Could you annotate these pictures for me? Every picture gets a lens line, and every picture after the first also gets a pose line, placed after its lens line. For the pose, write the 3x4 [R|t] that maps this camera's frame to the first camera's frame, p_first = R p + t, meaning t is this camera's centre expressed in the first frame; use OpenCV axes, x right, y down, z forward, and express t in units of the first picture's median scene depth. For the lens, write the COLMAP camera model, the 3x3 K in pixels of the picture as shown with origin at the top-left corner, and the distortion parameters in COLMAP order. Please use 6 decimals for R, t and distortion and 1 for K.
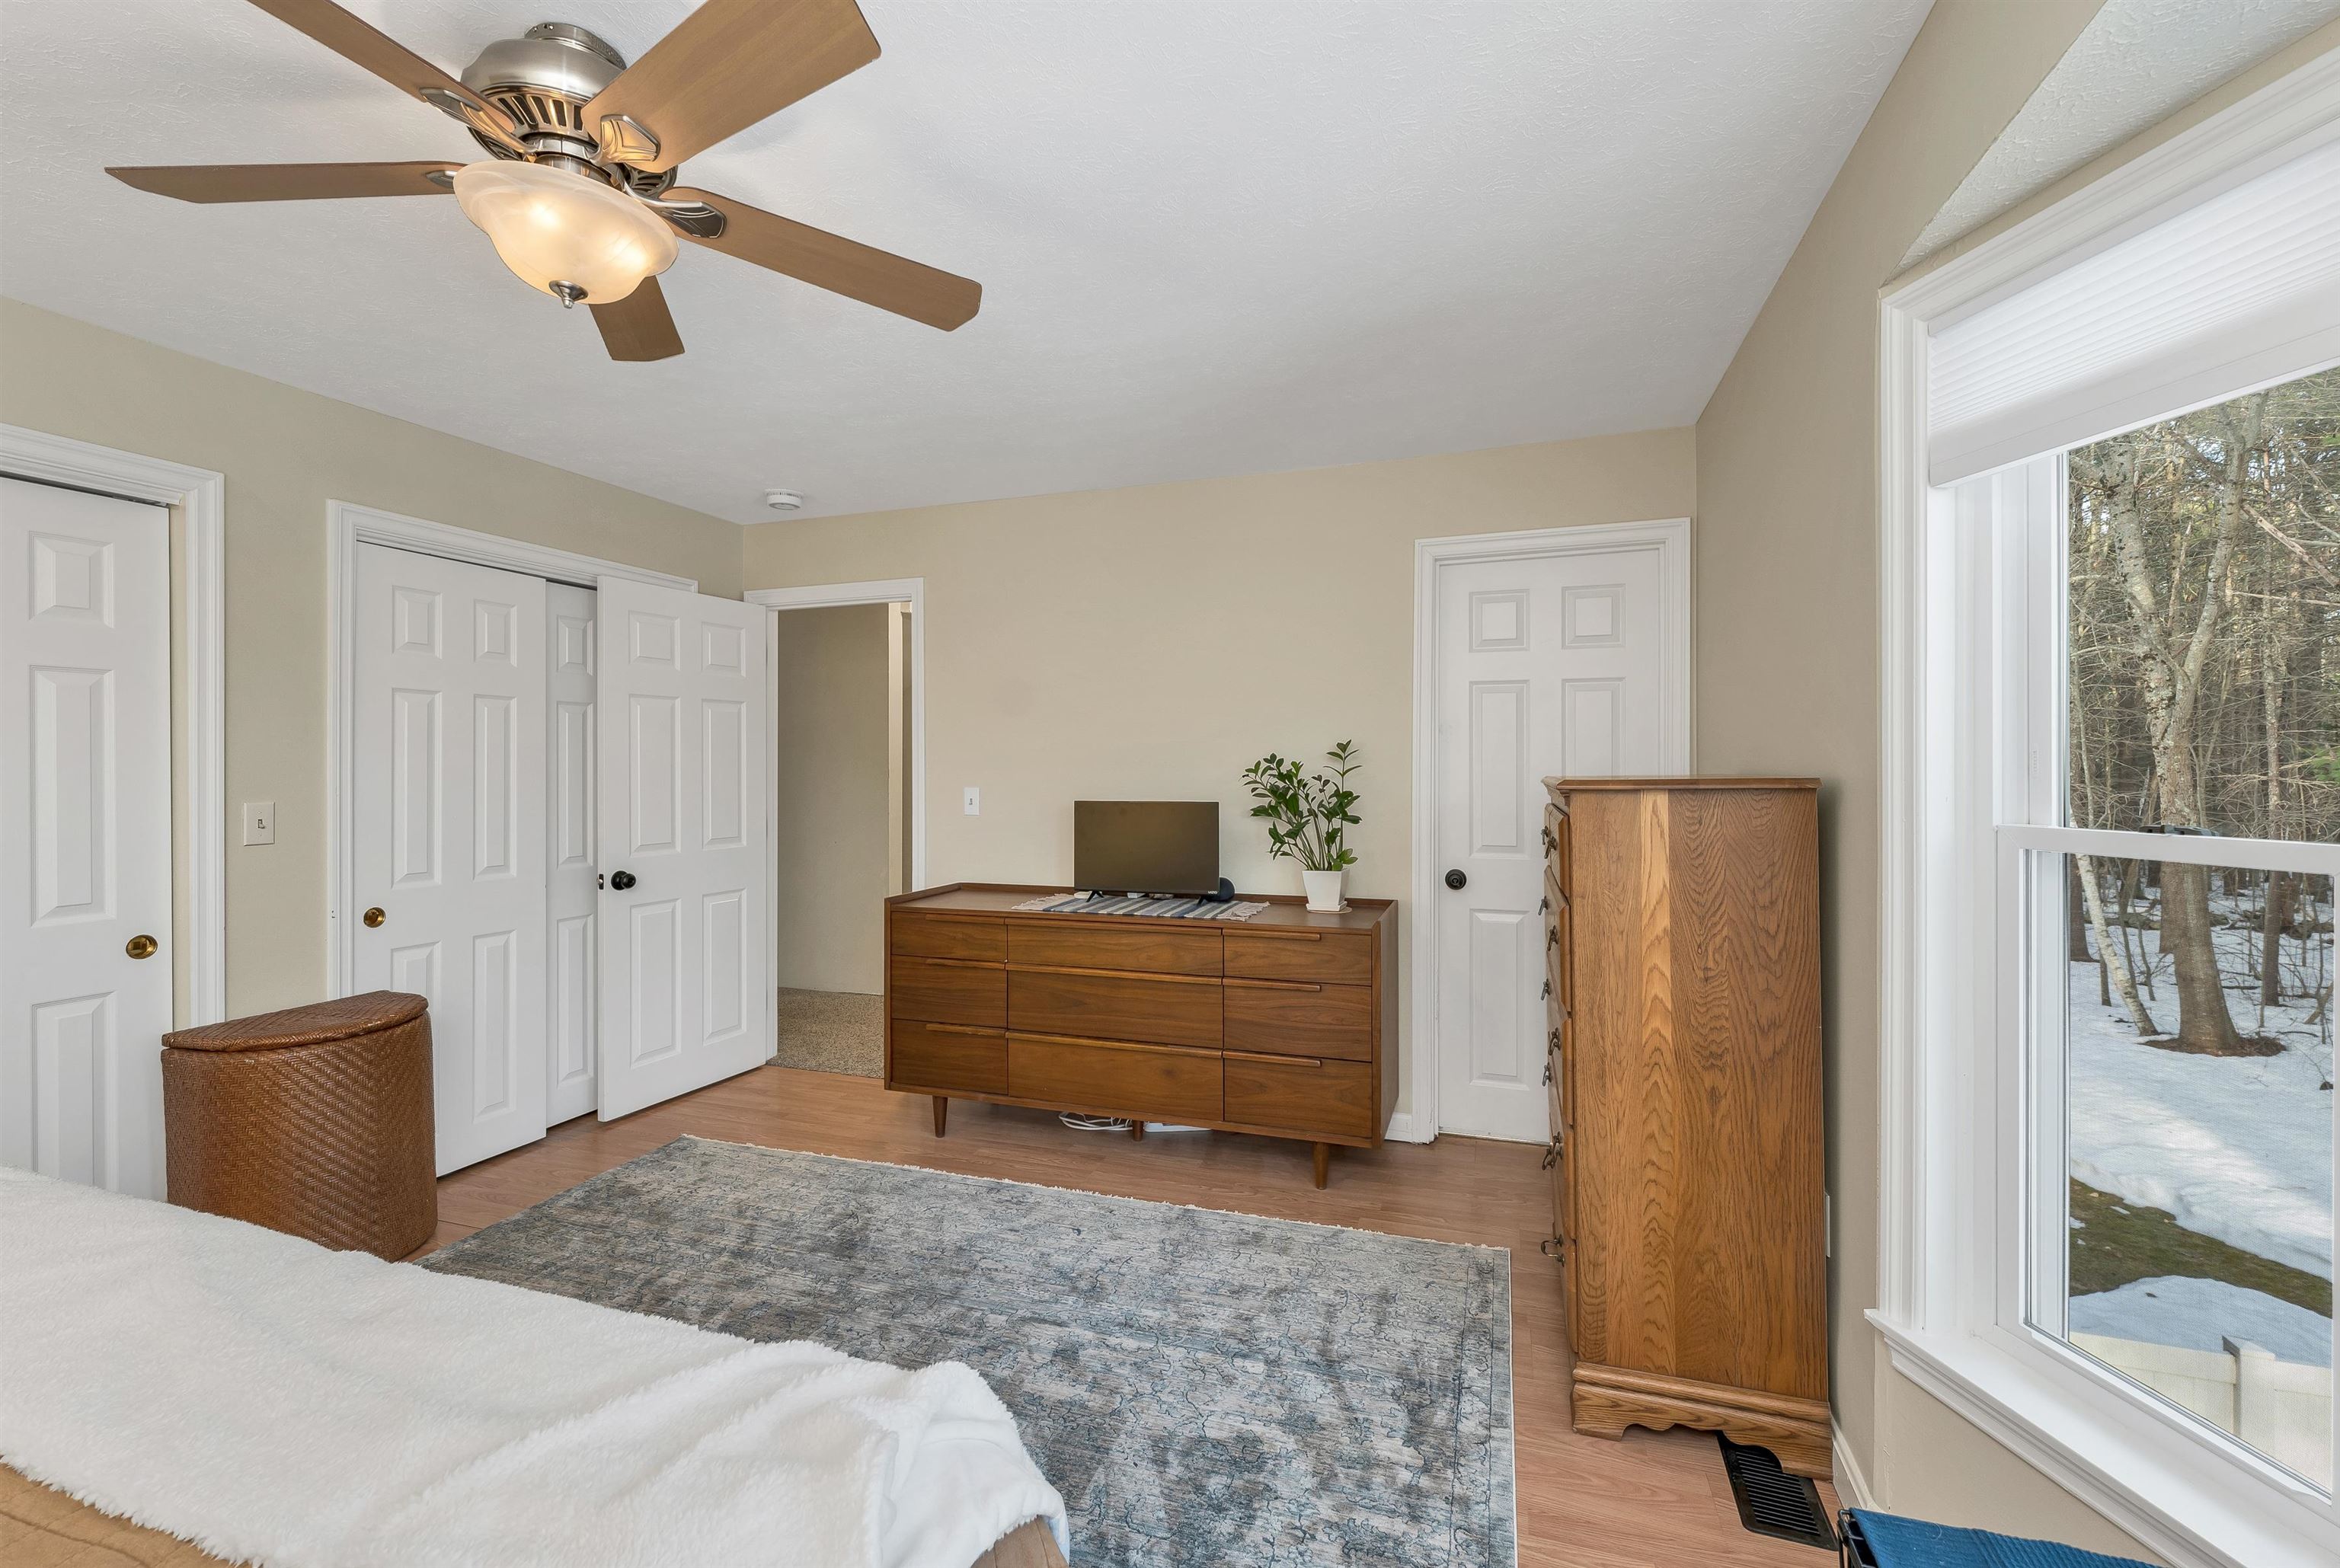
lens RADIAL K [[972.4, 0, 1158.0], [0, 972.4, 768.6], [0, 0, 1]] dist [-0.000850, 0.000042]
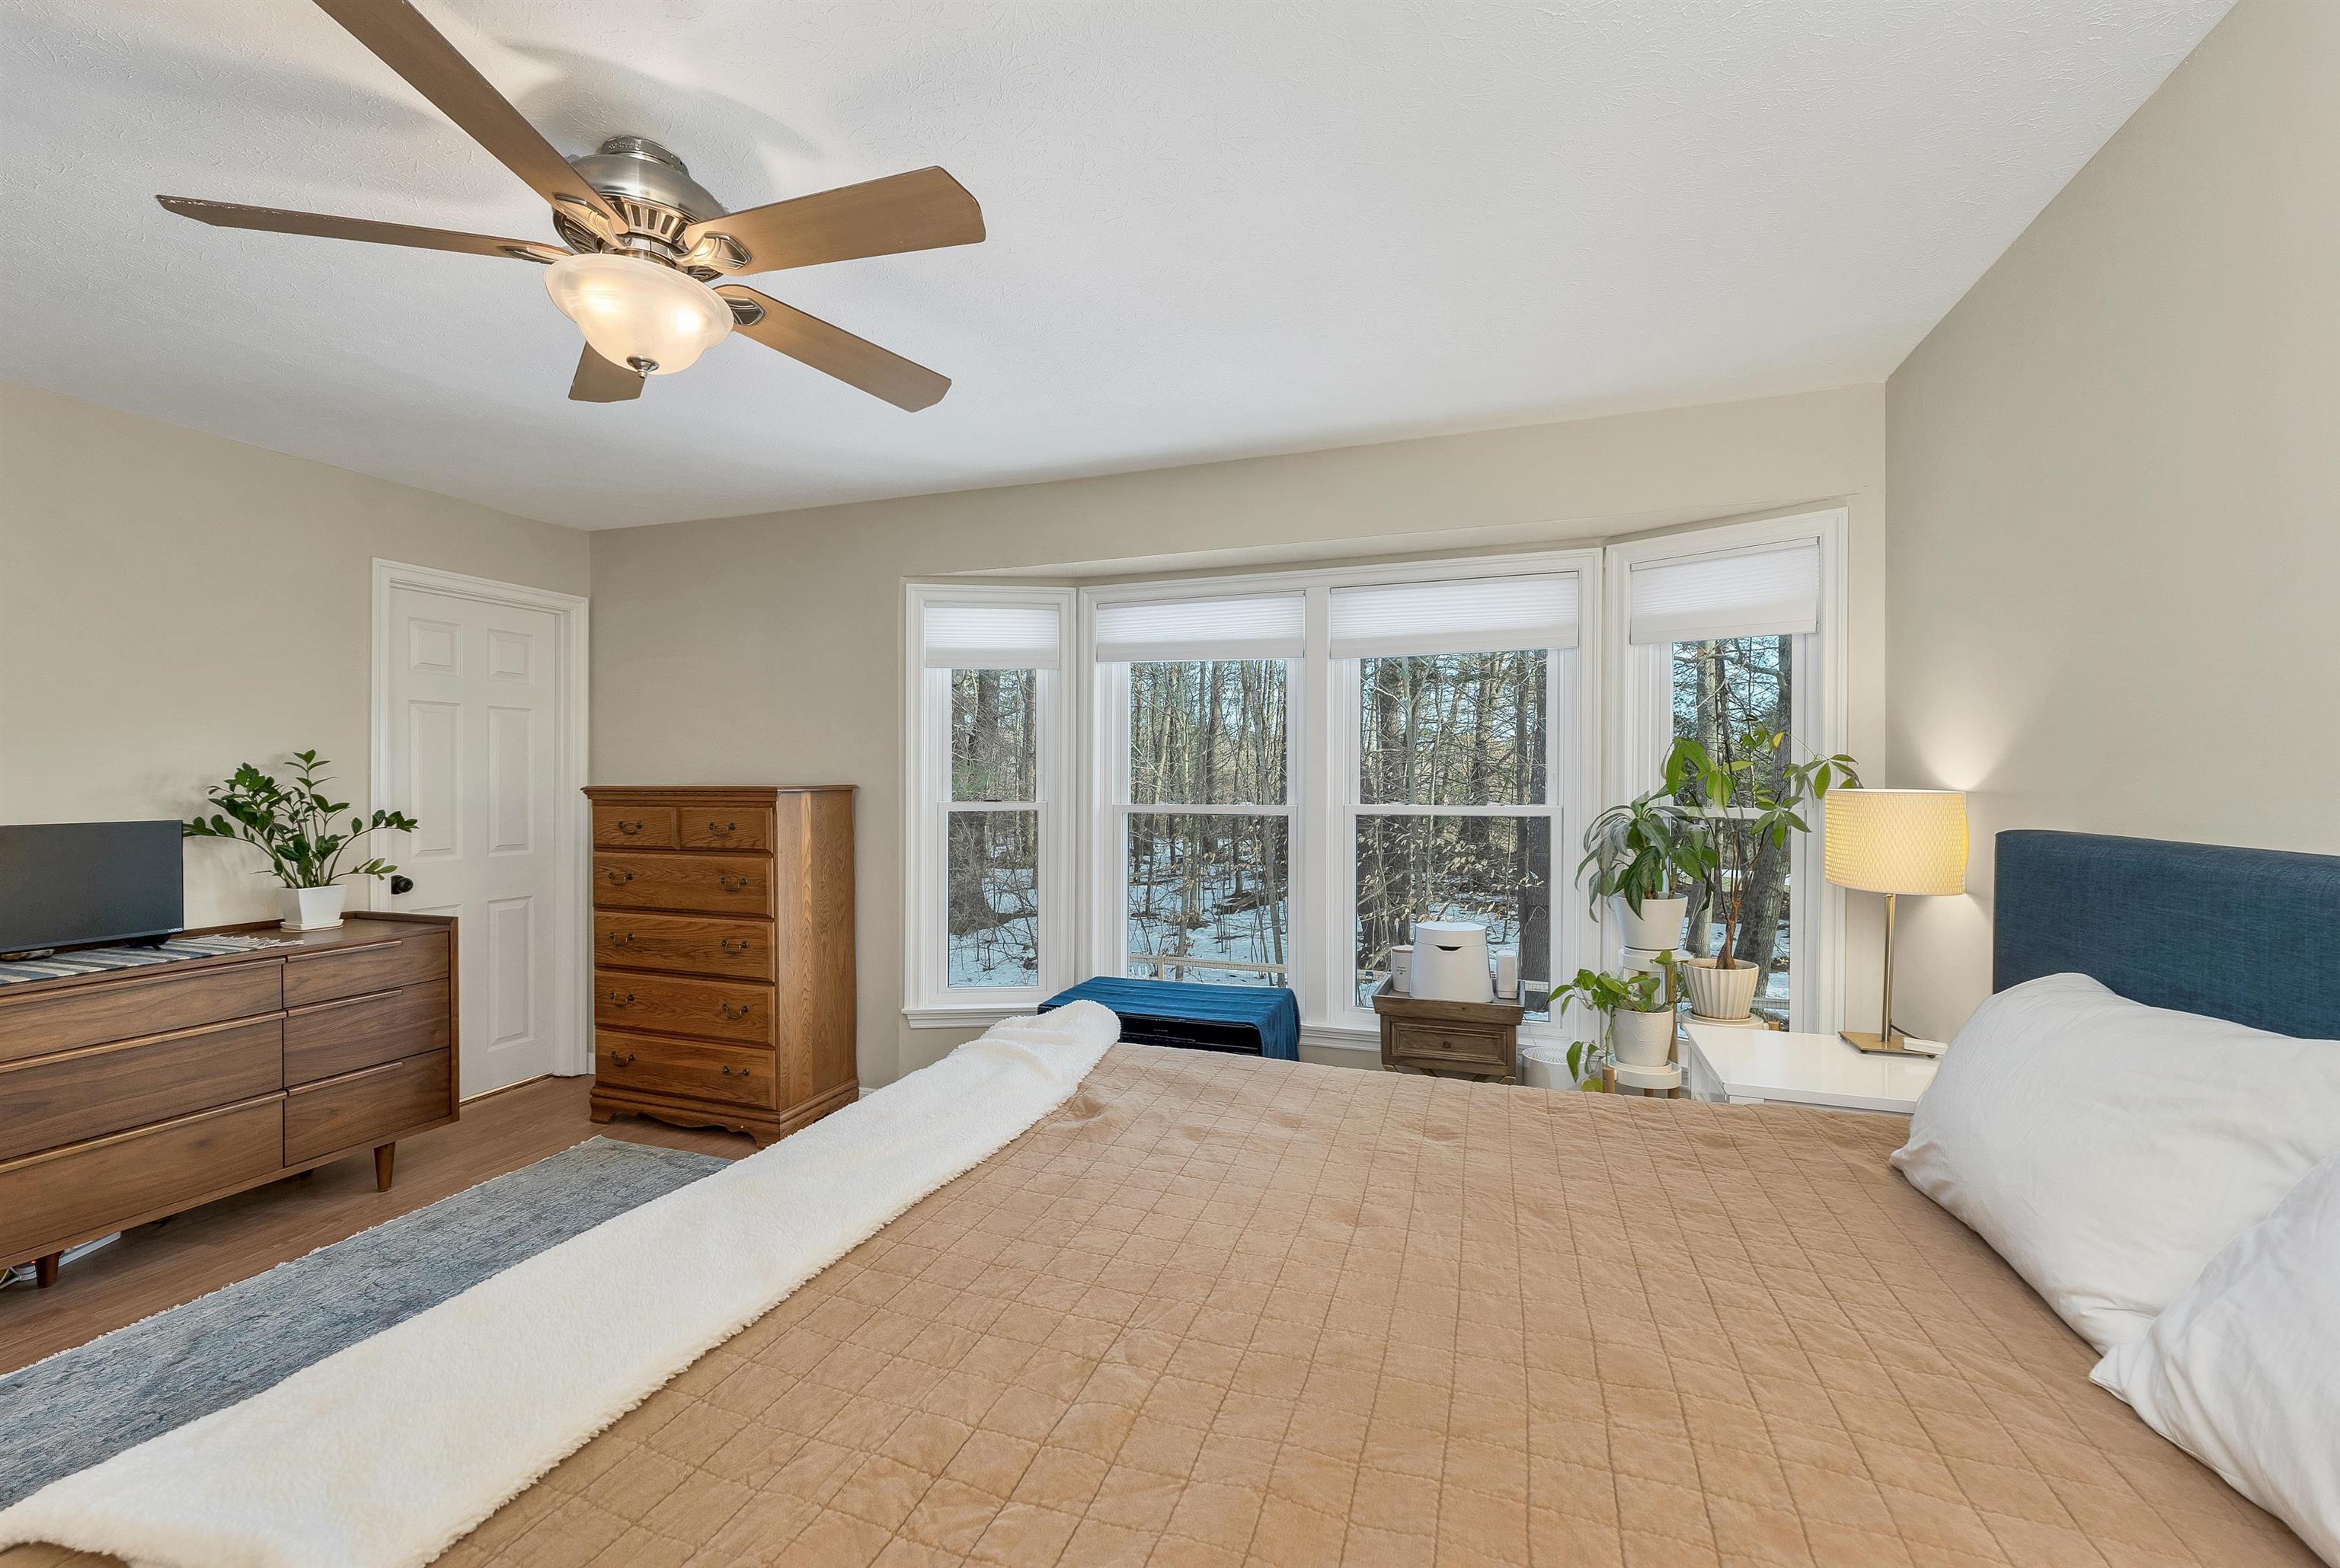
lens RADIAL K [[949.2, 0, 1170.0], [0, 949.2, 784.0], [0, 0, 1]] dist [0.000272, -0.000049]
pose [[0.018017, -0.001779, 0.999836, -0.845893], [-0.000241, 0.999998, 0.001783, 0.002077], [-0.999838, -0.000273, 0.018016, 0.164840]]
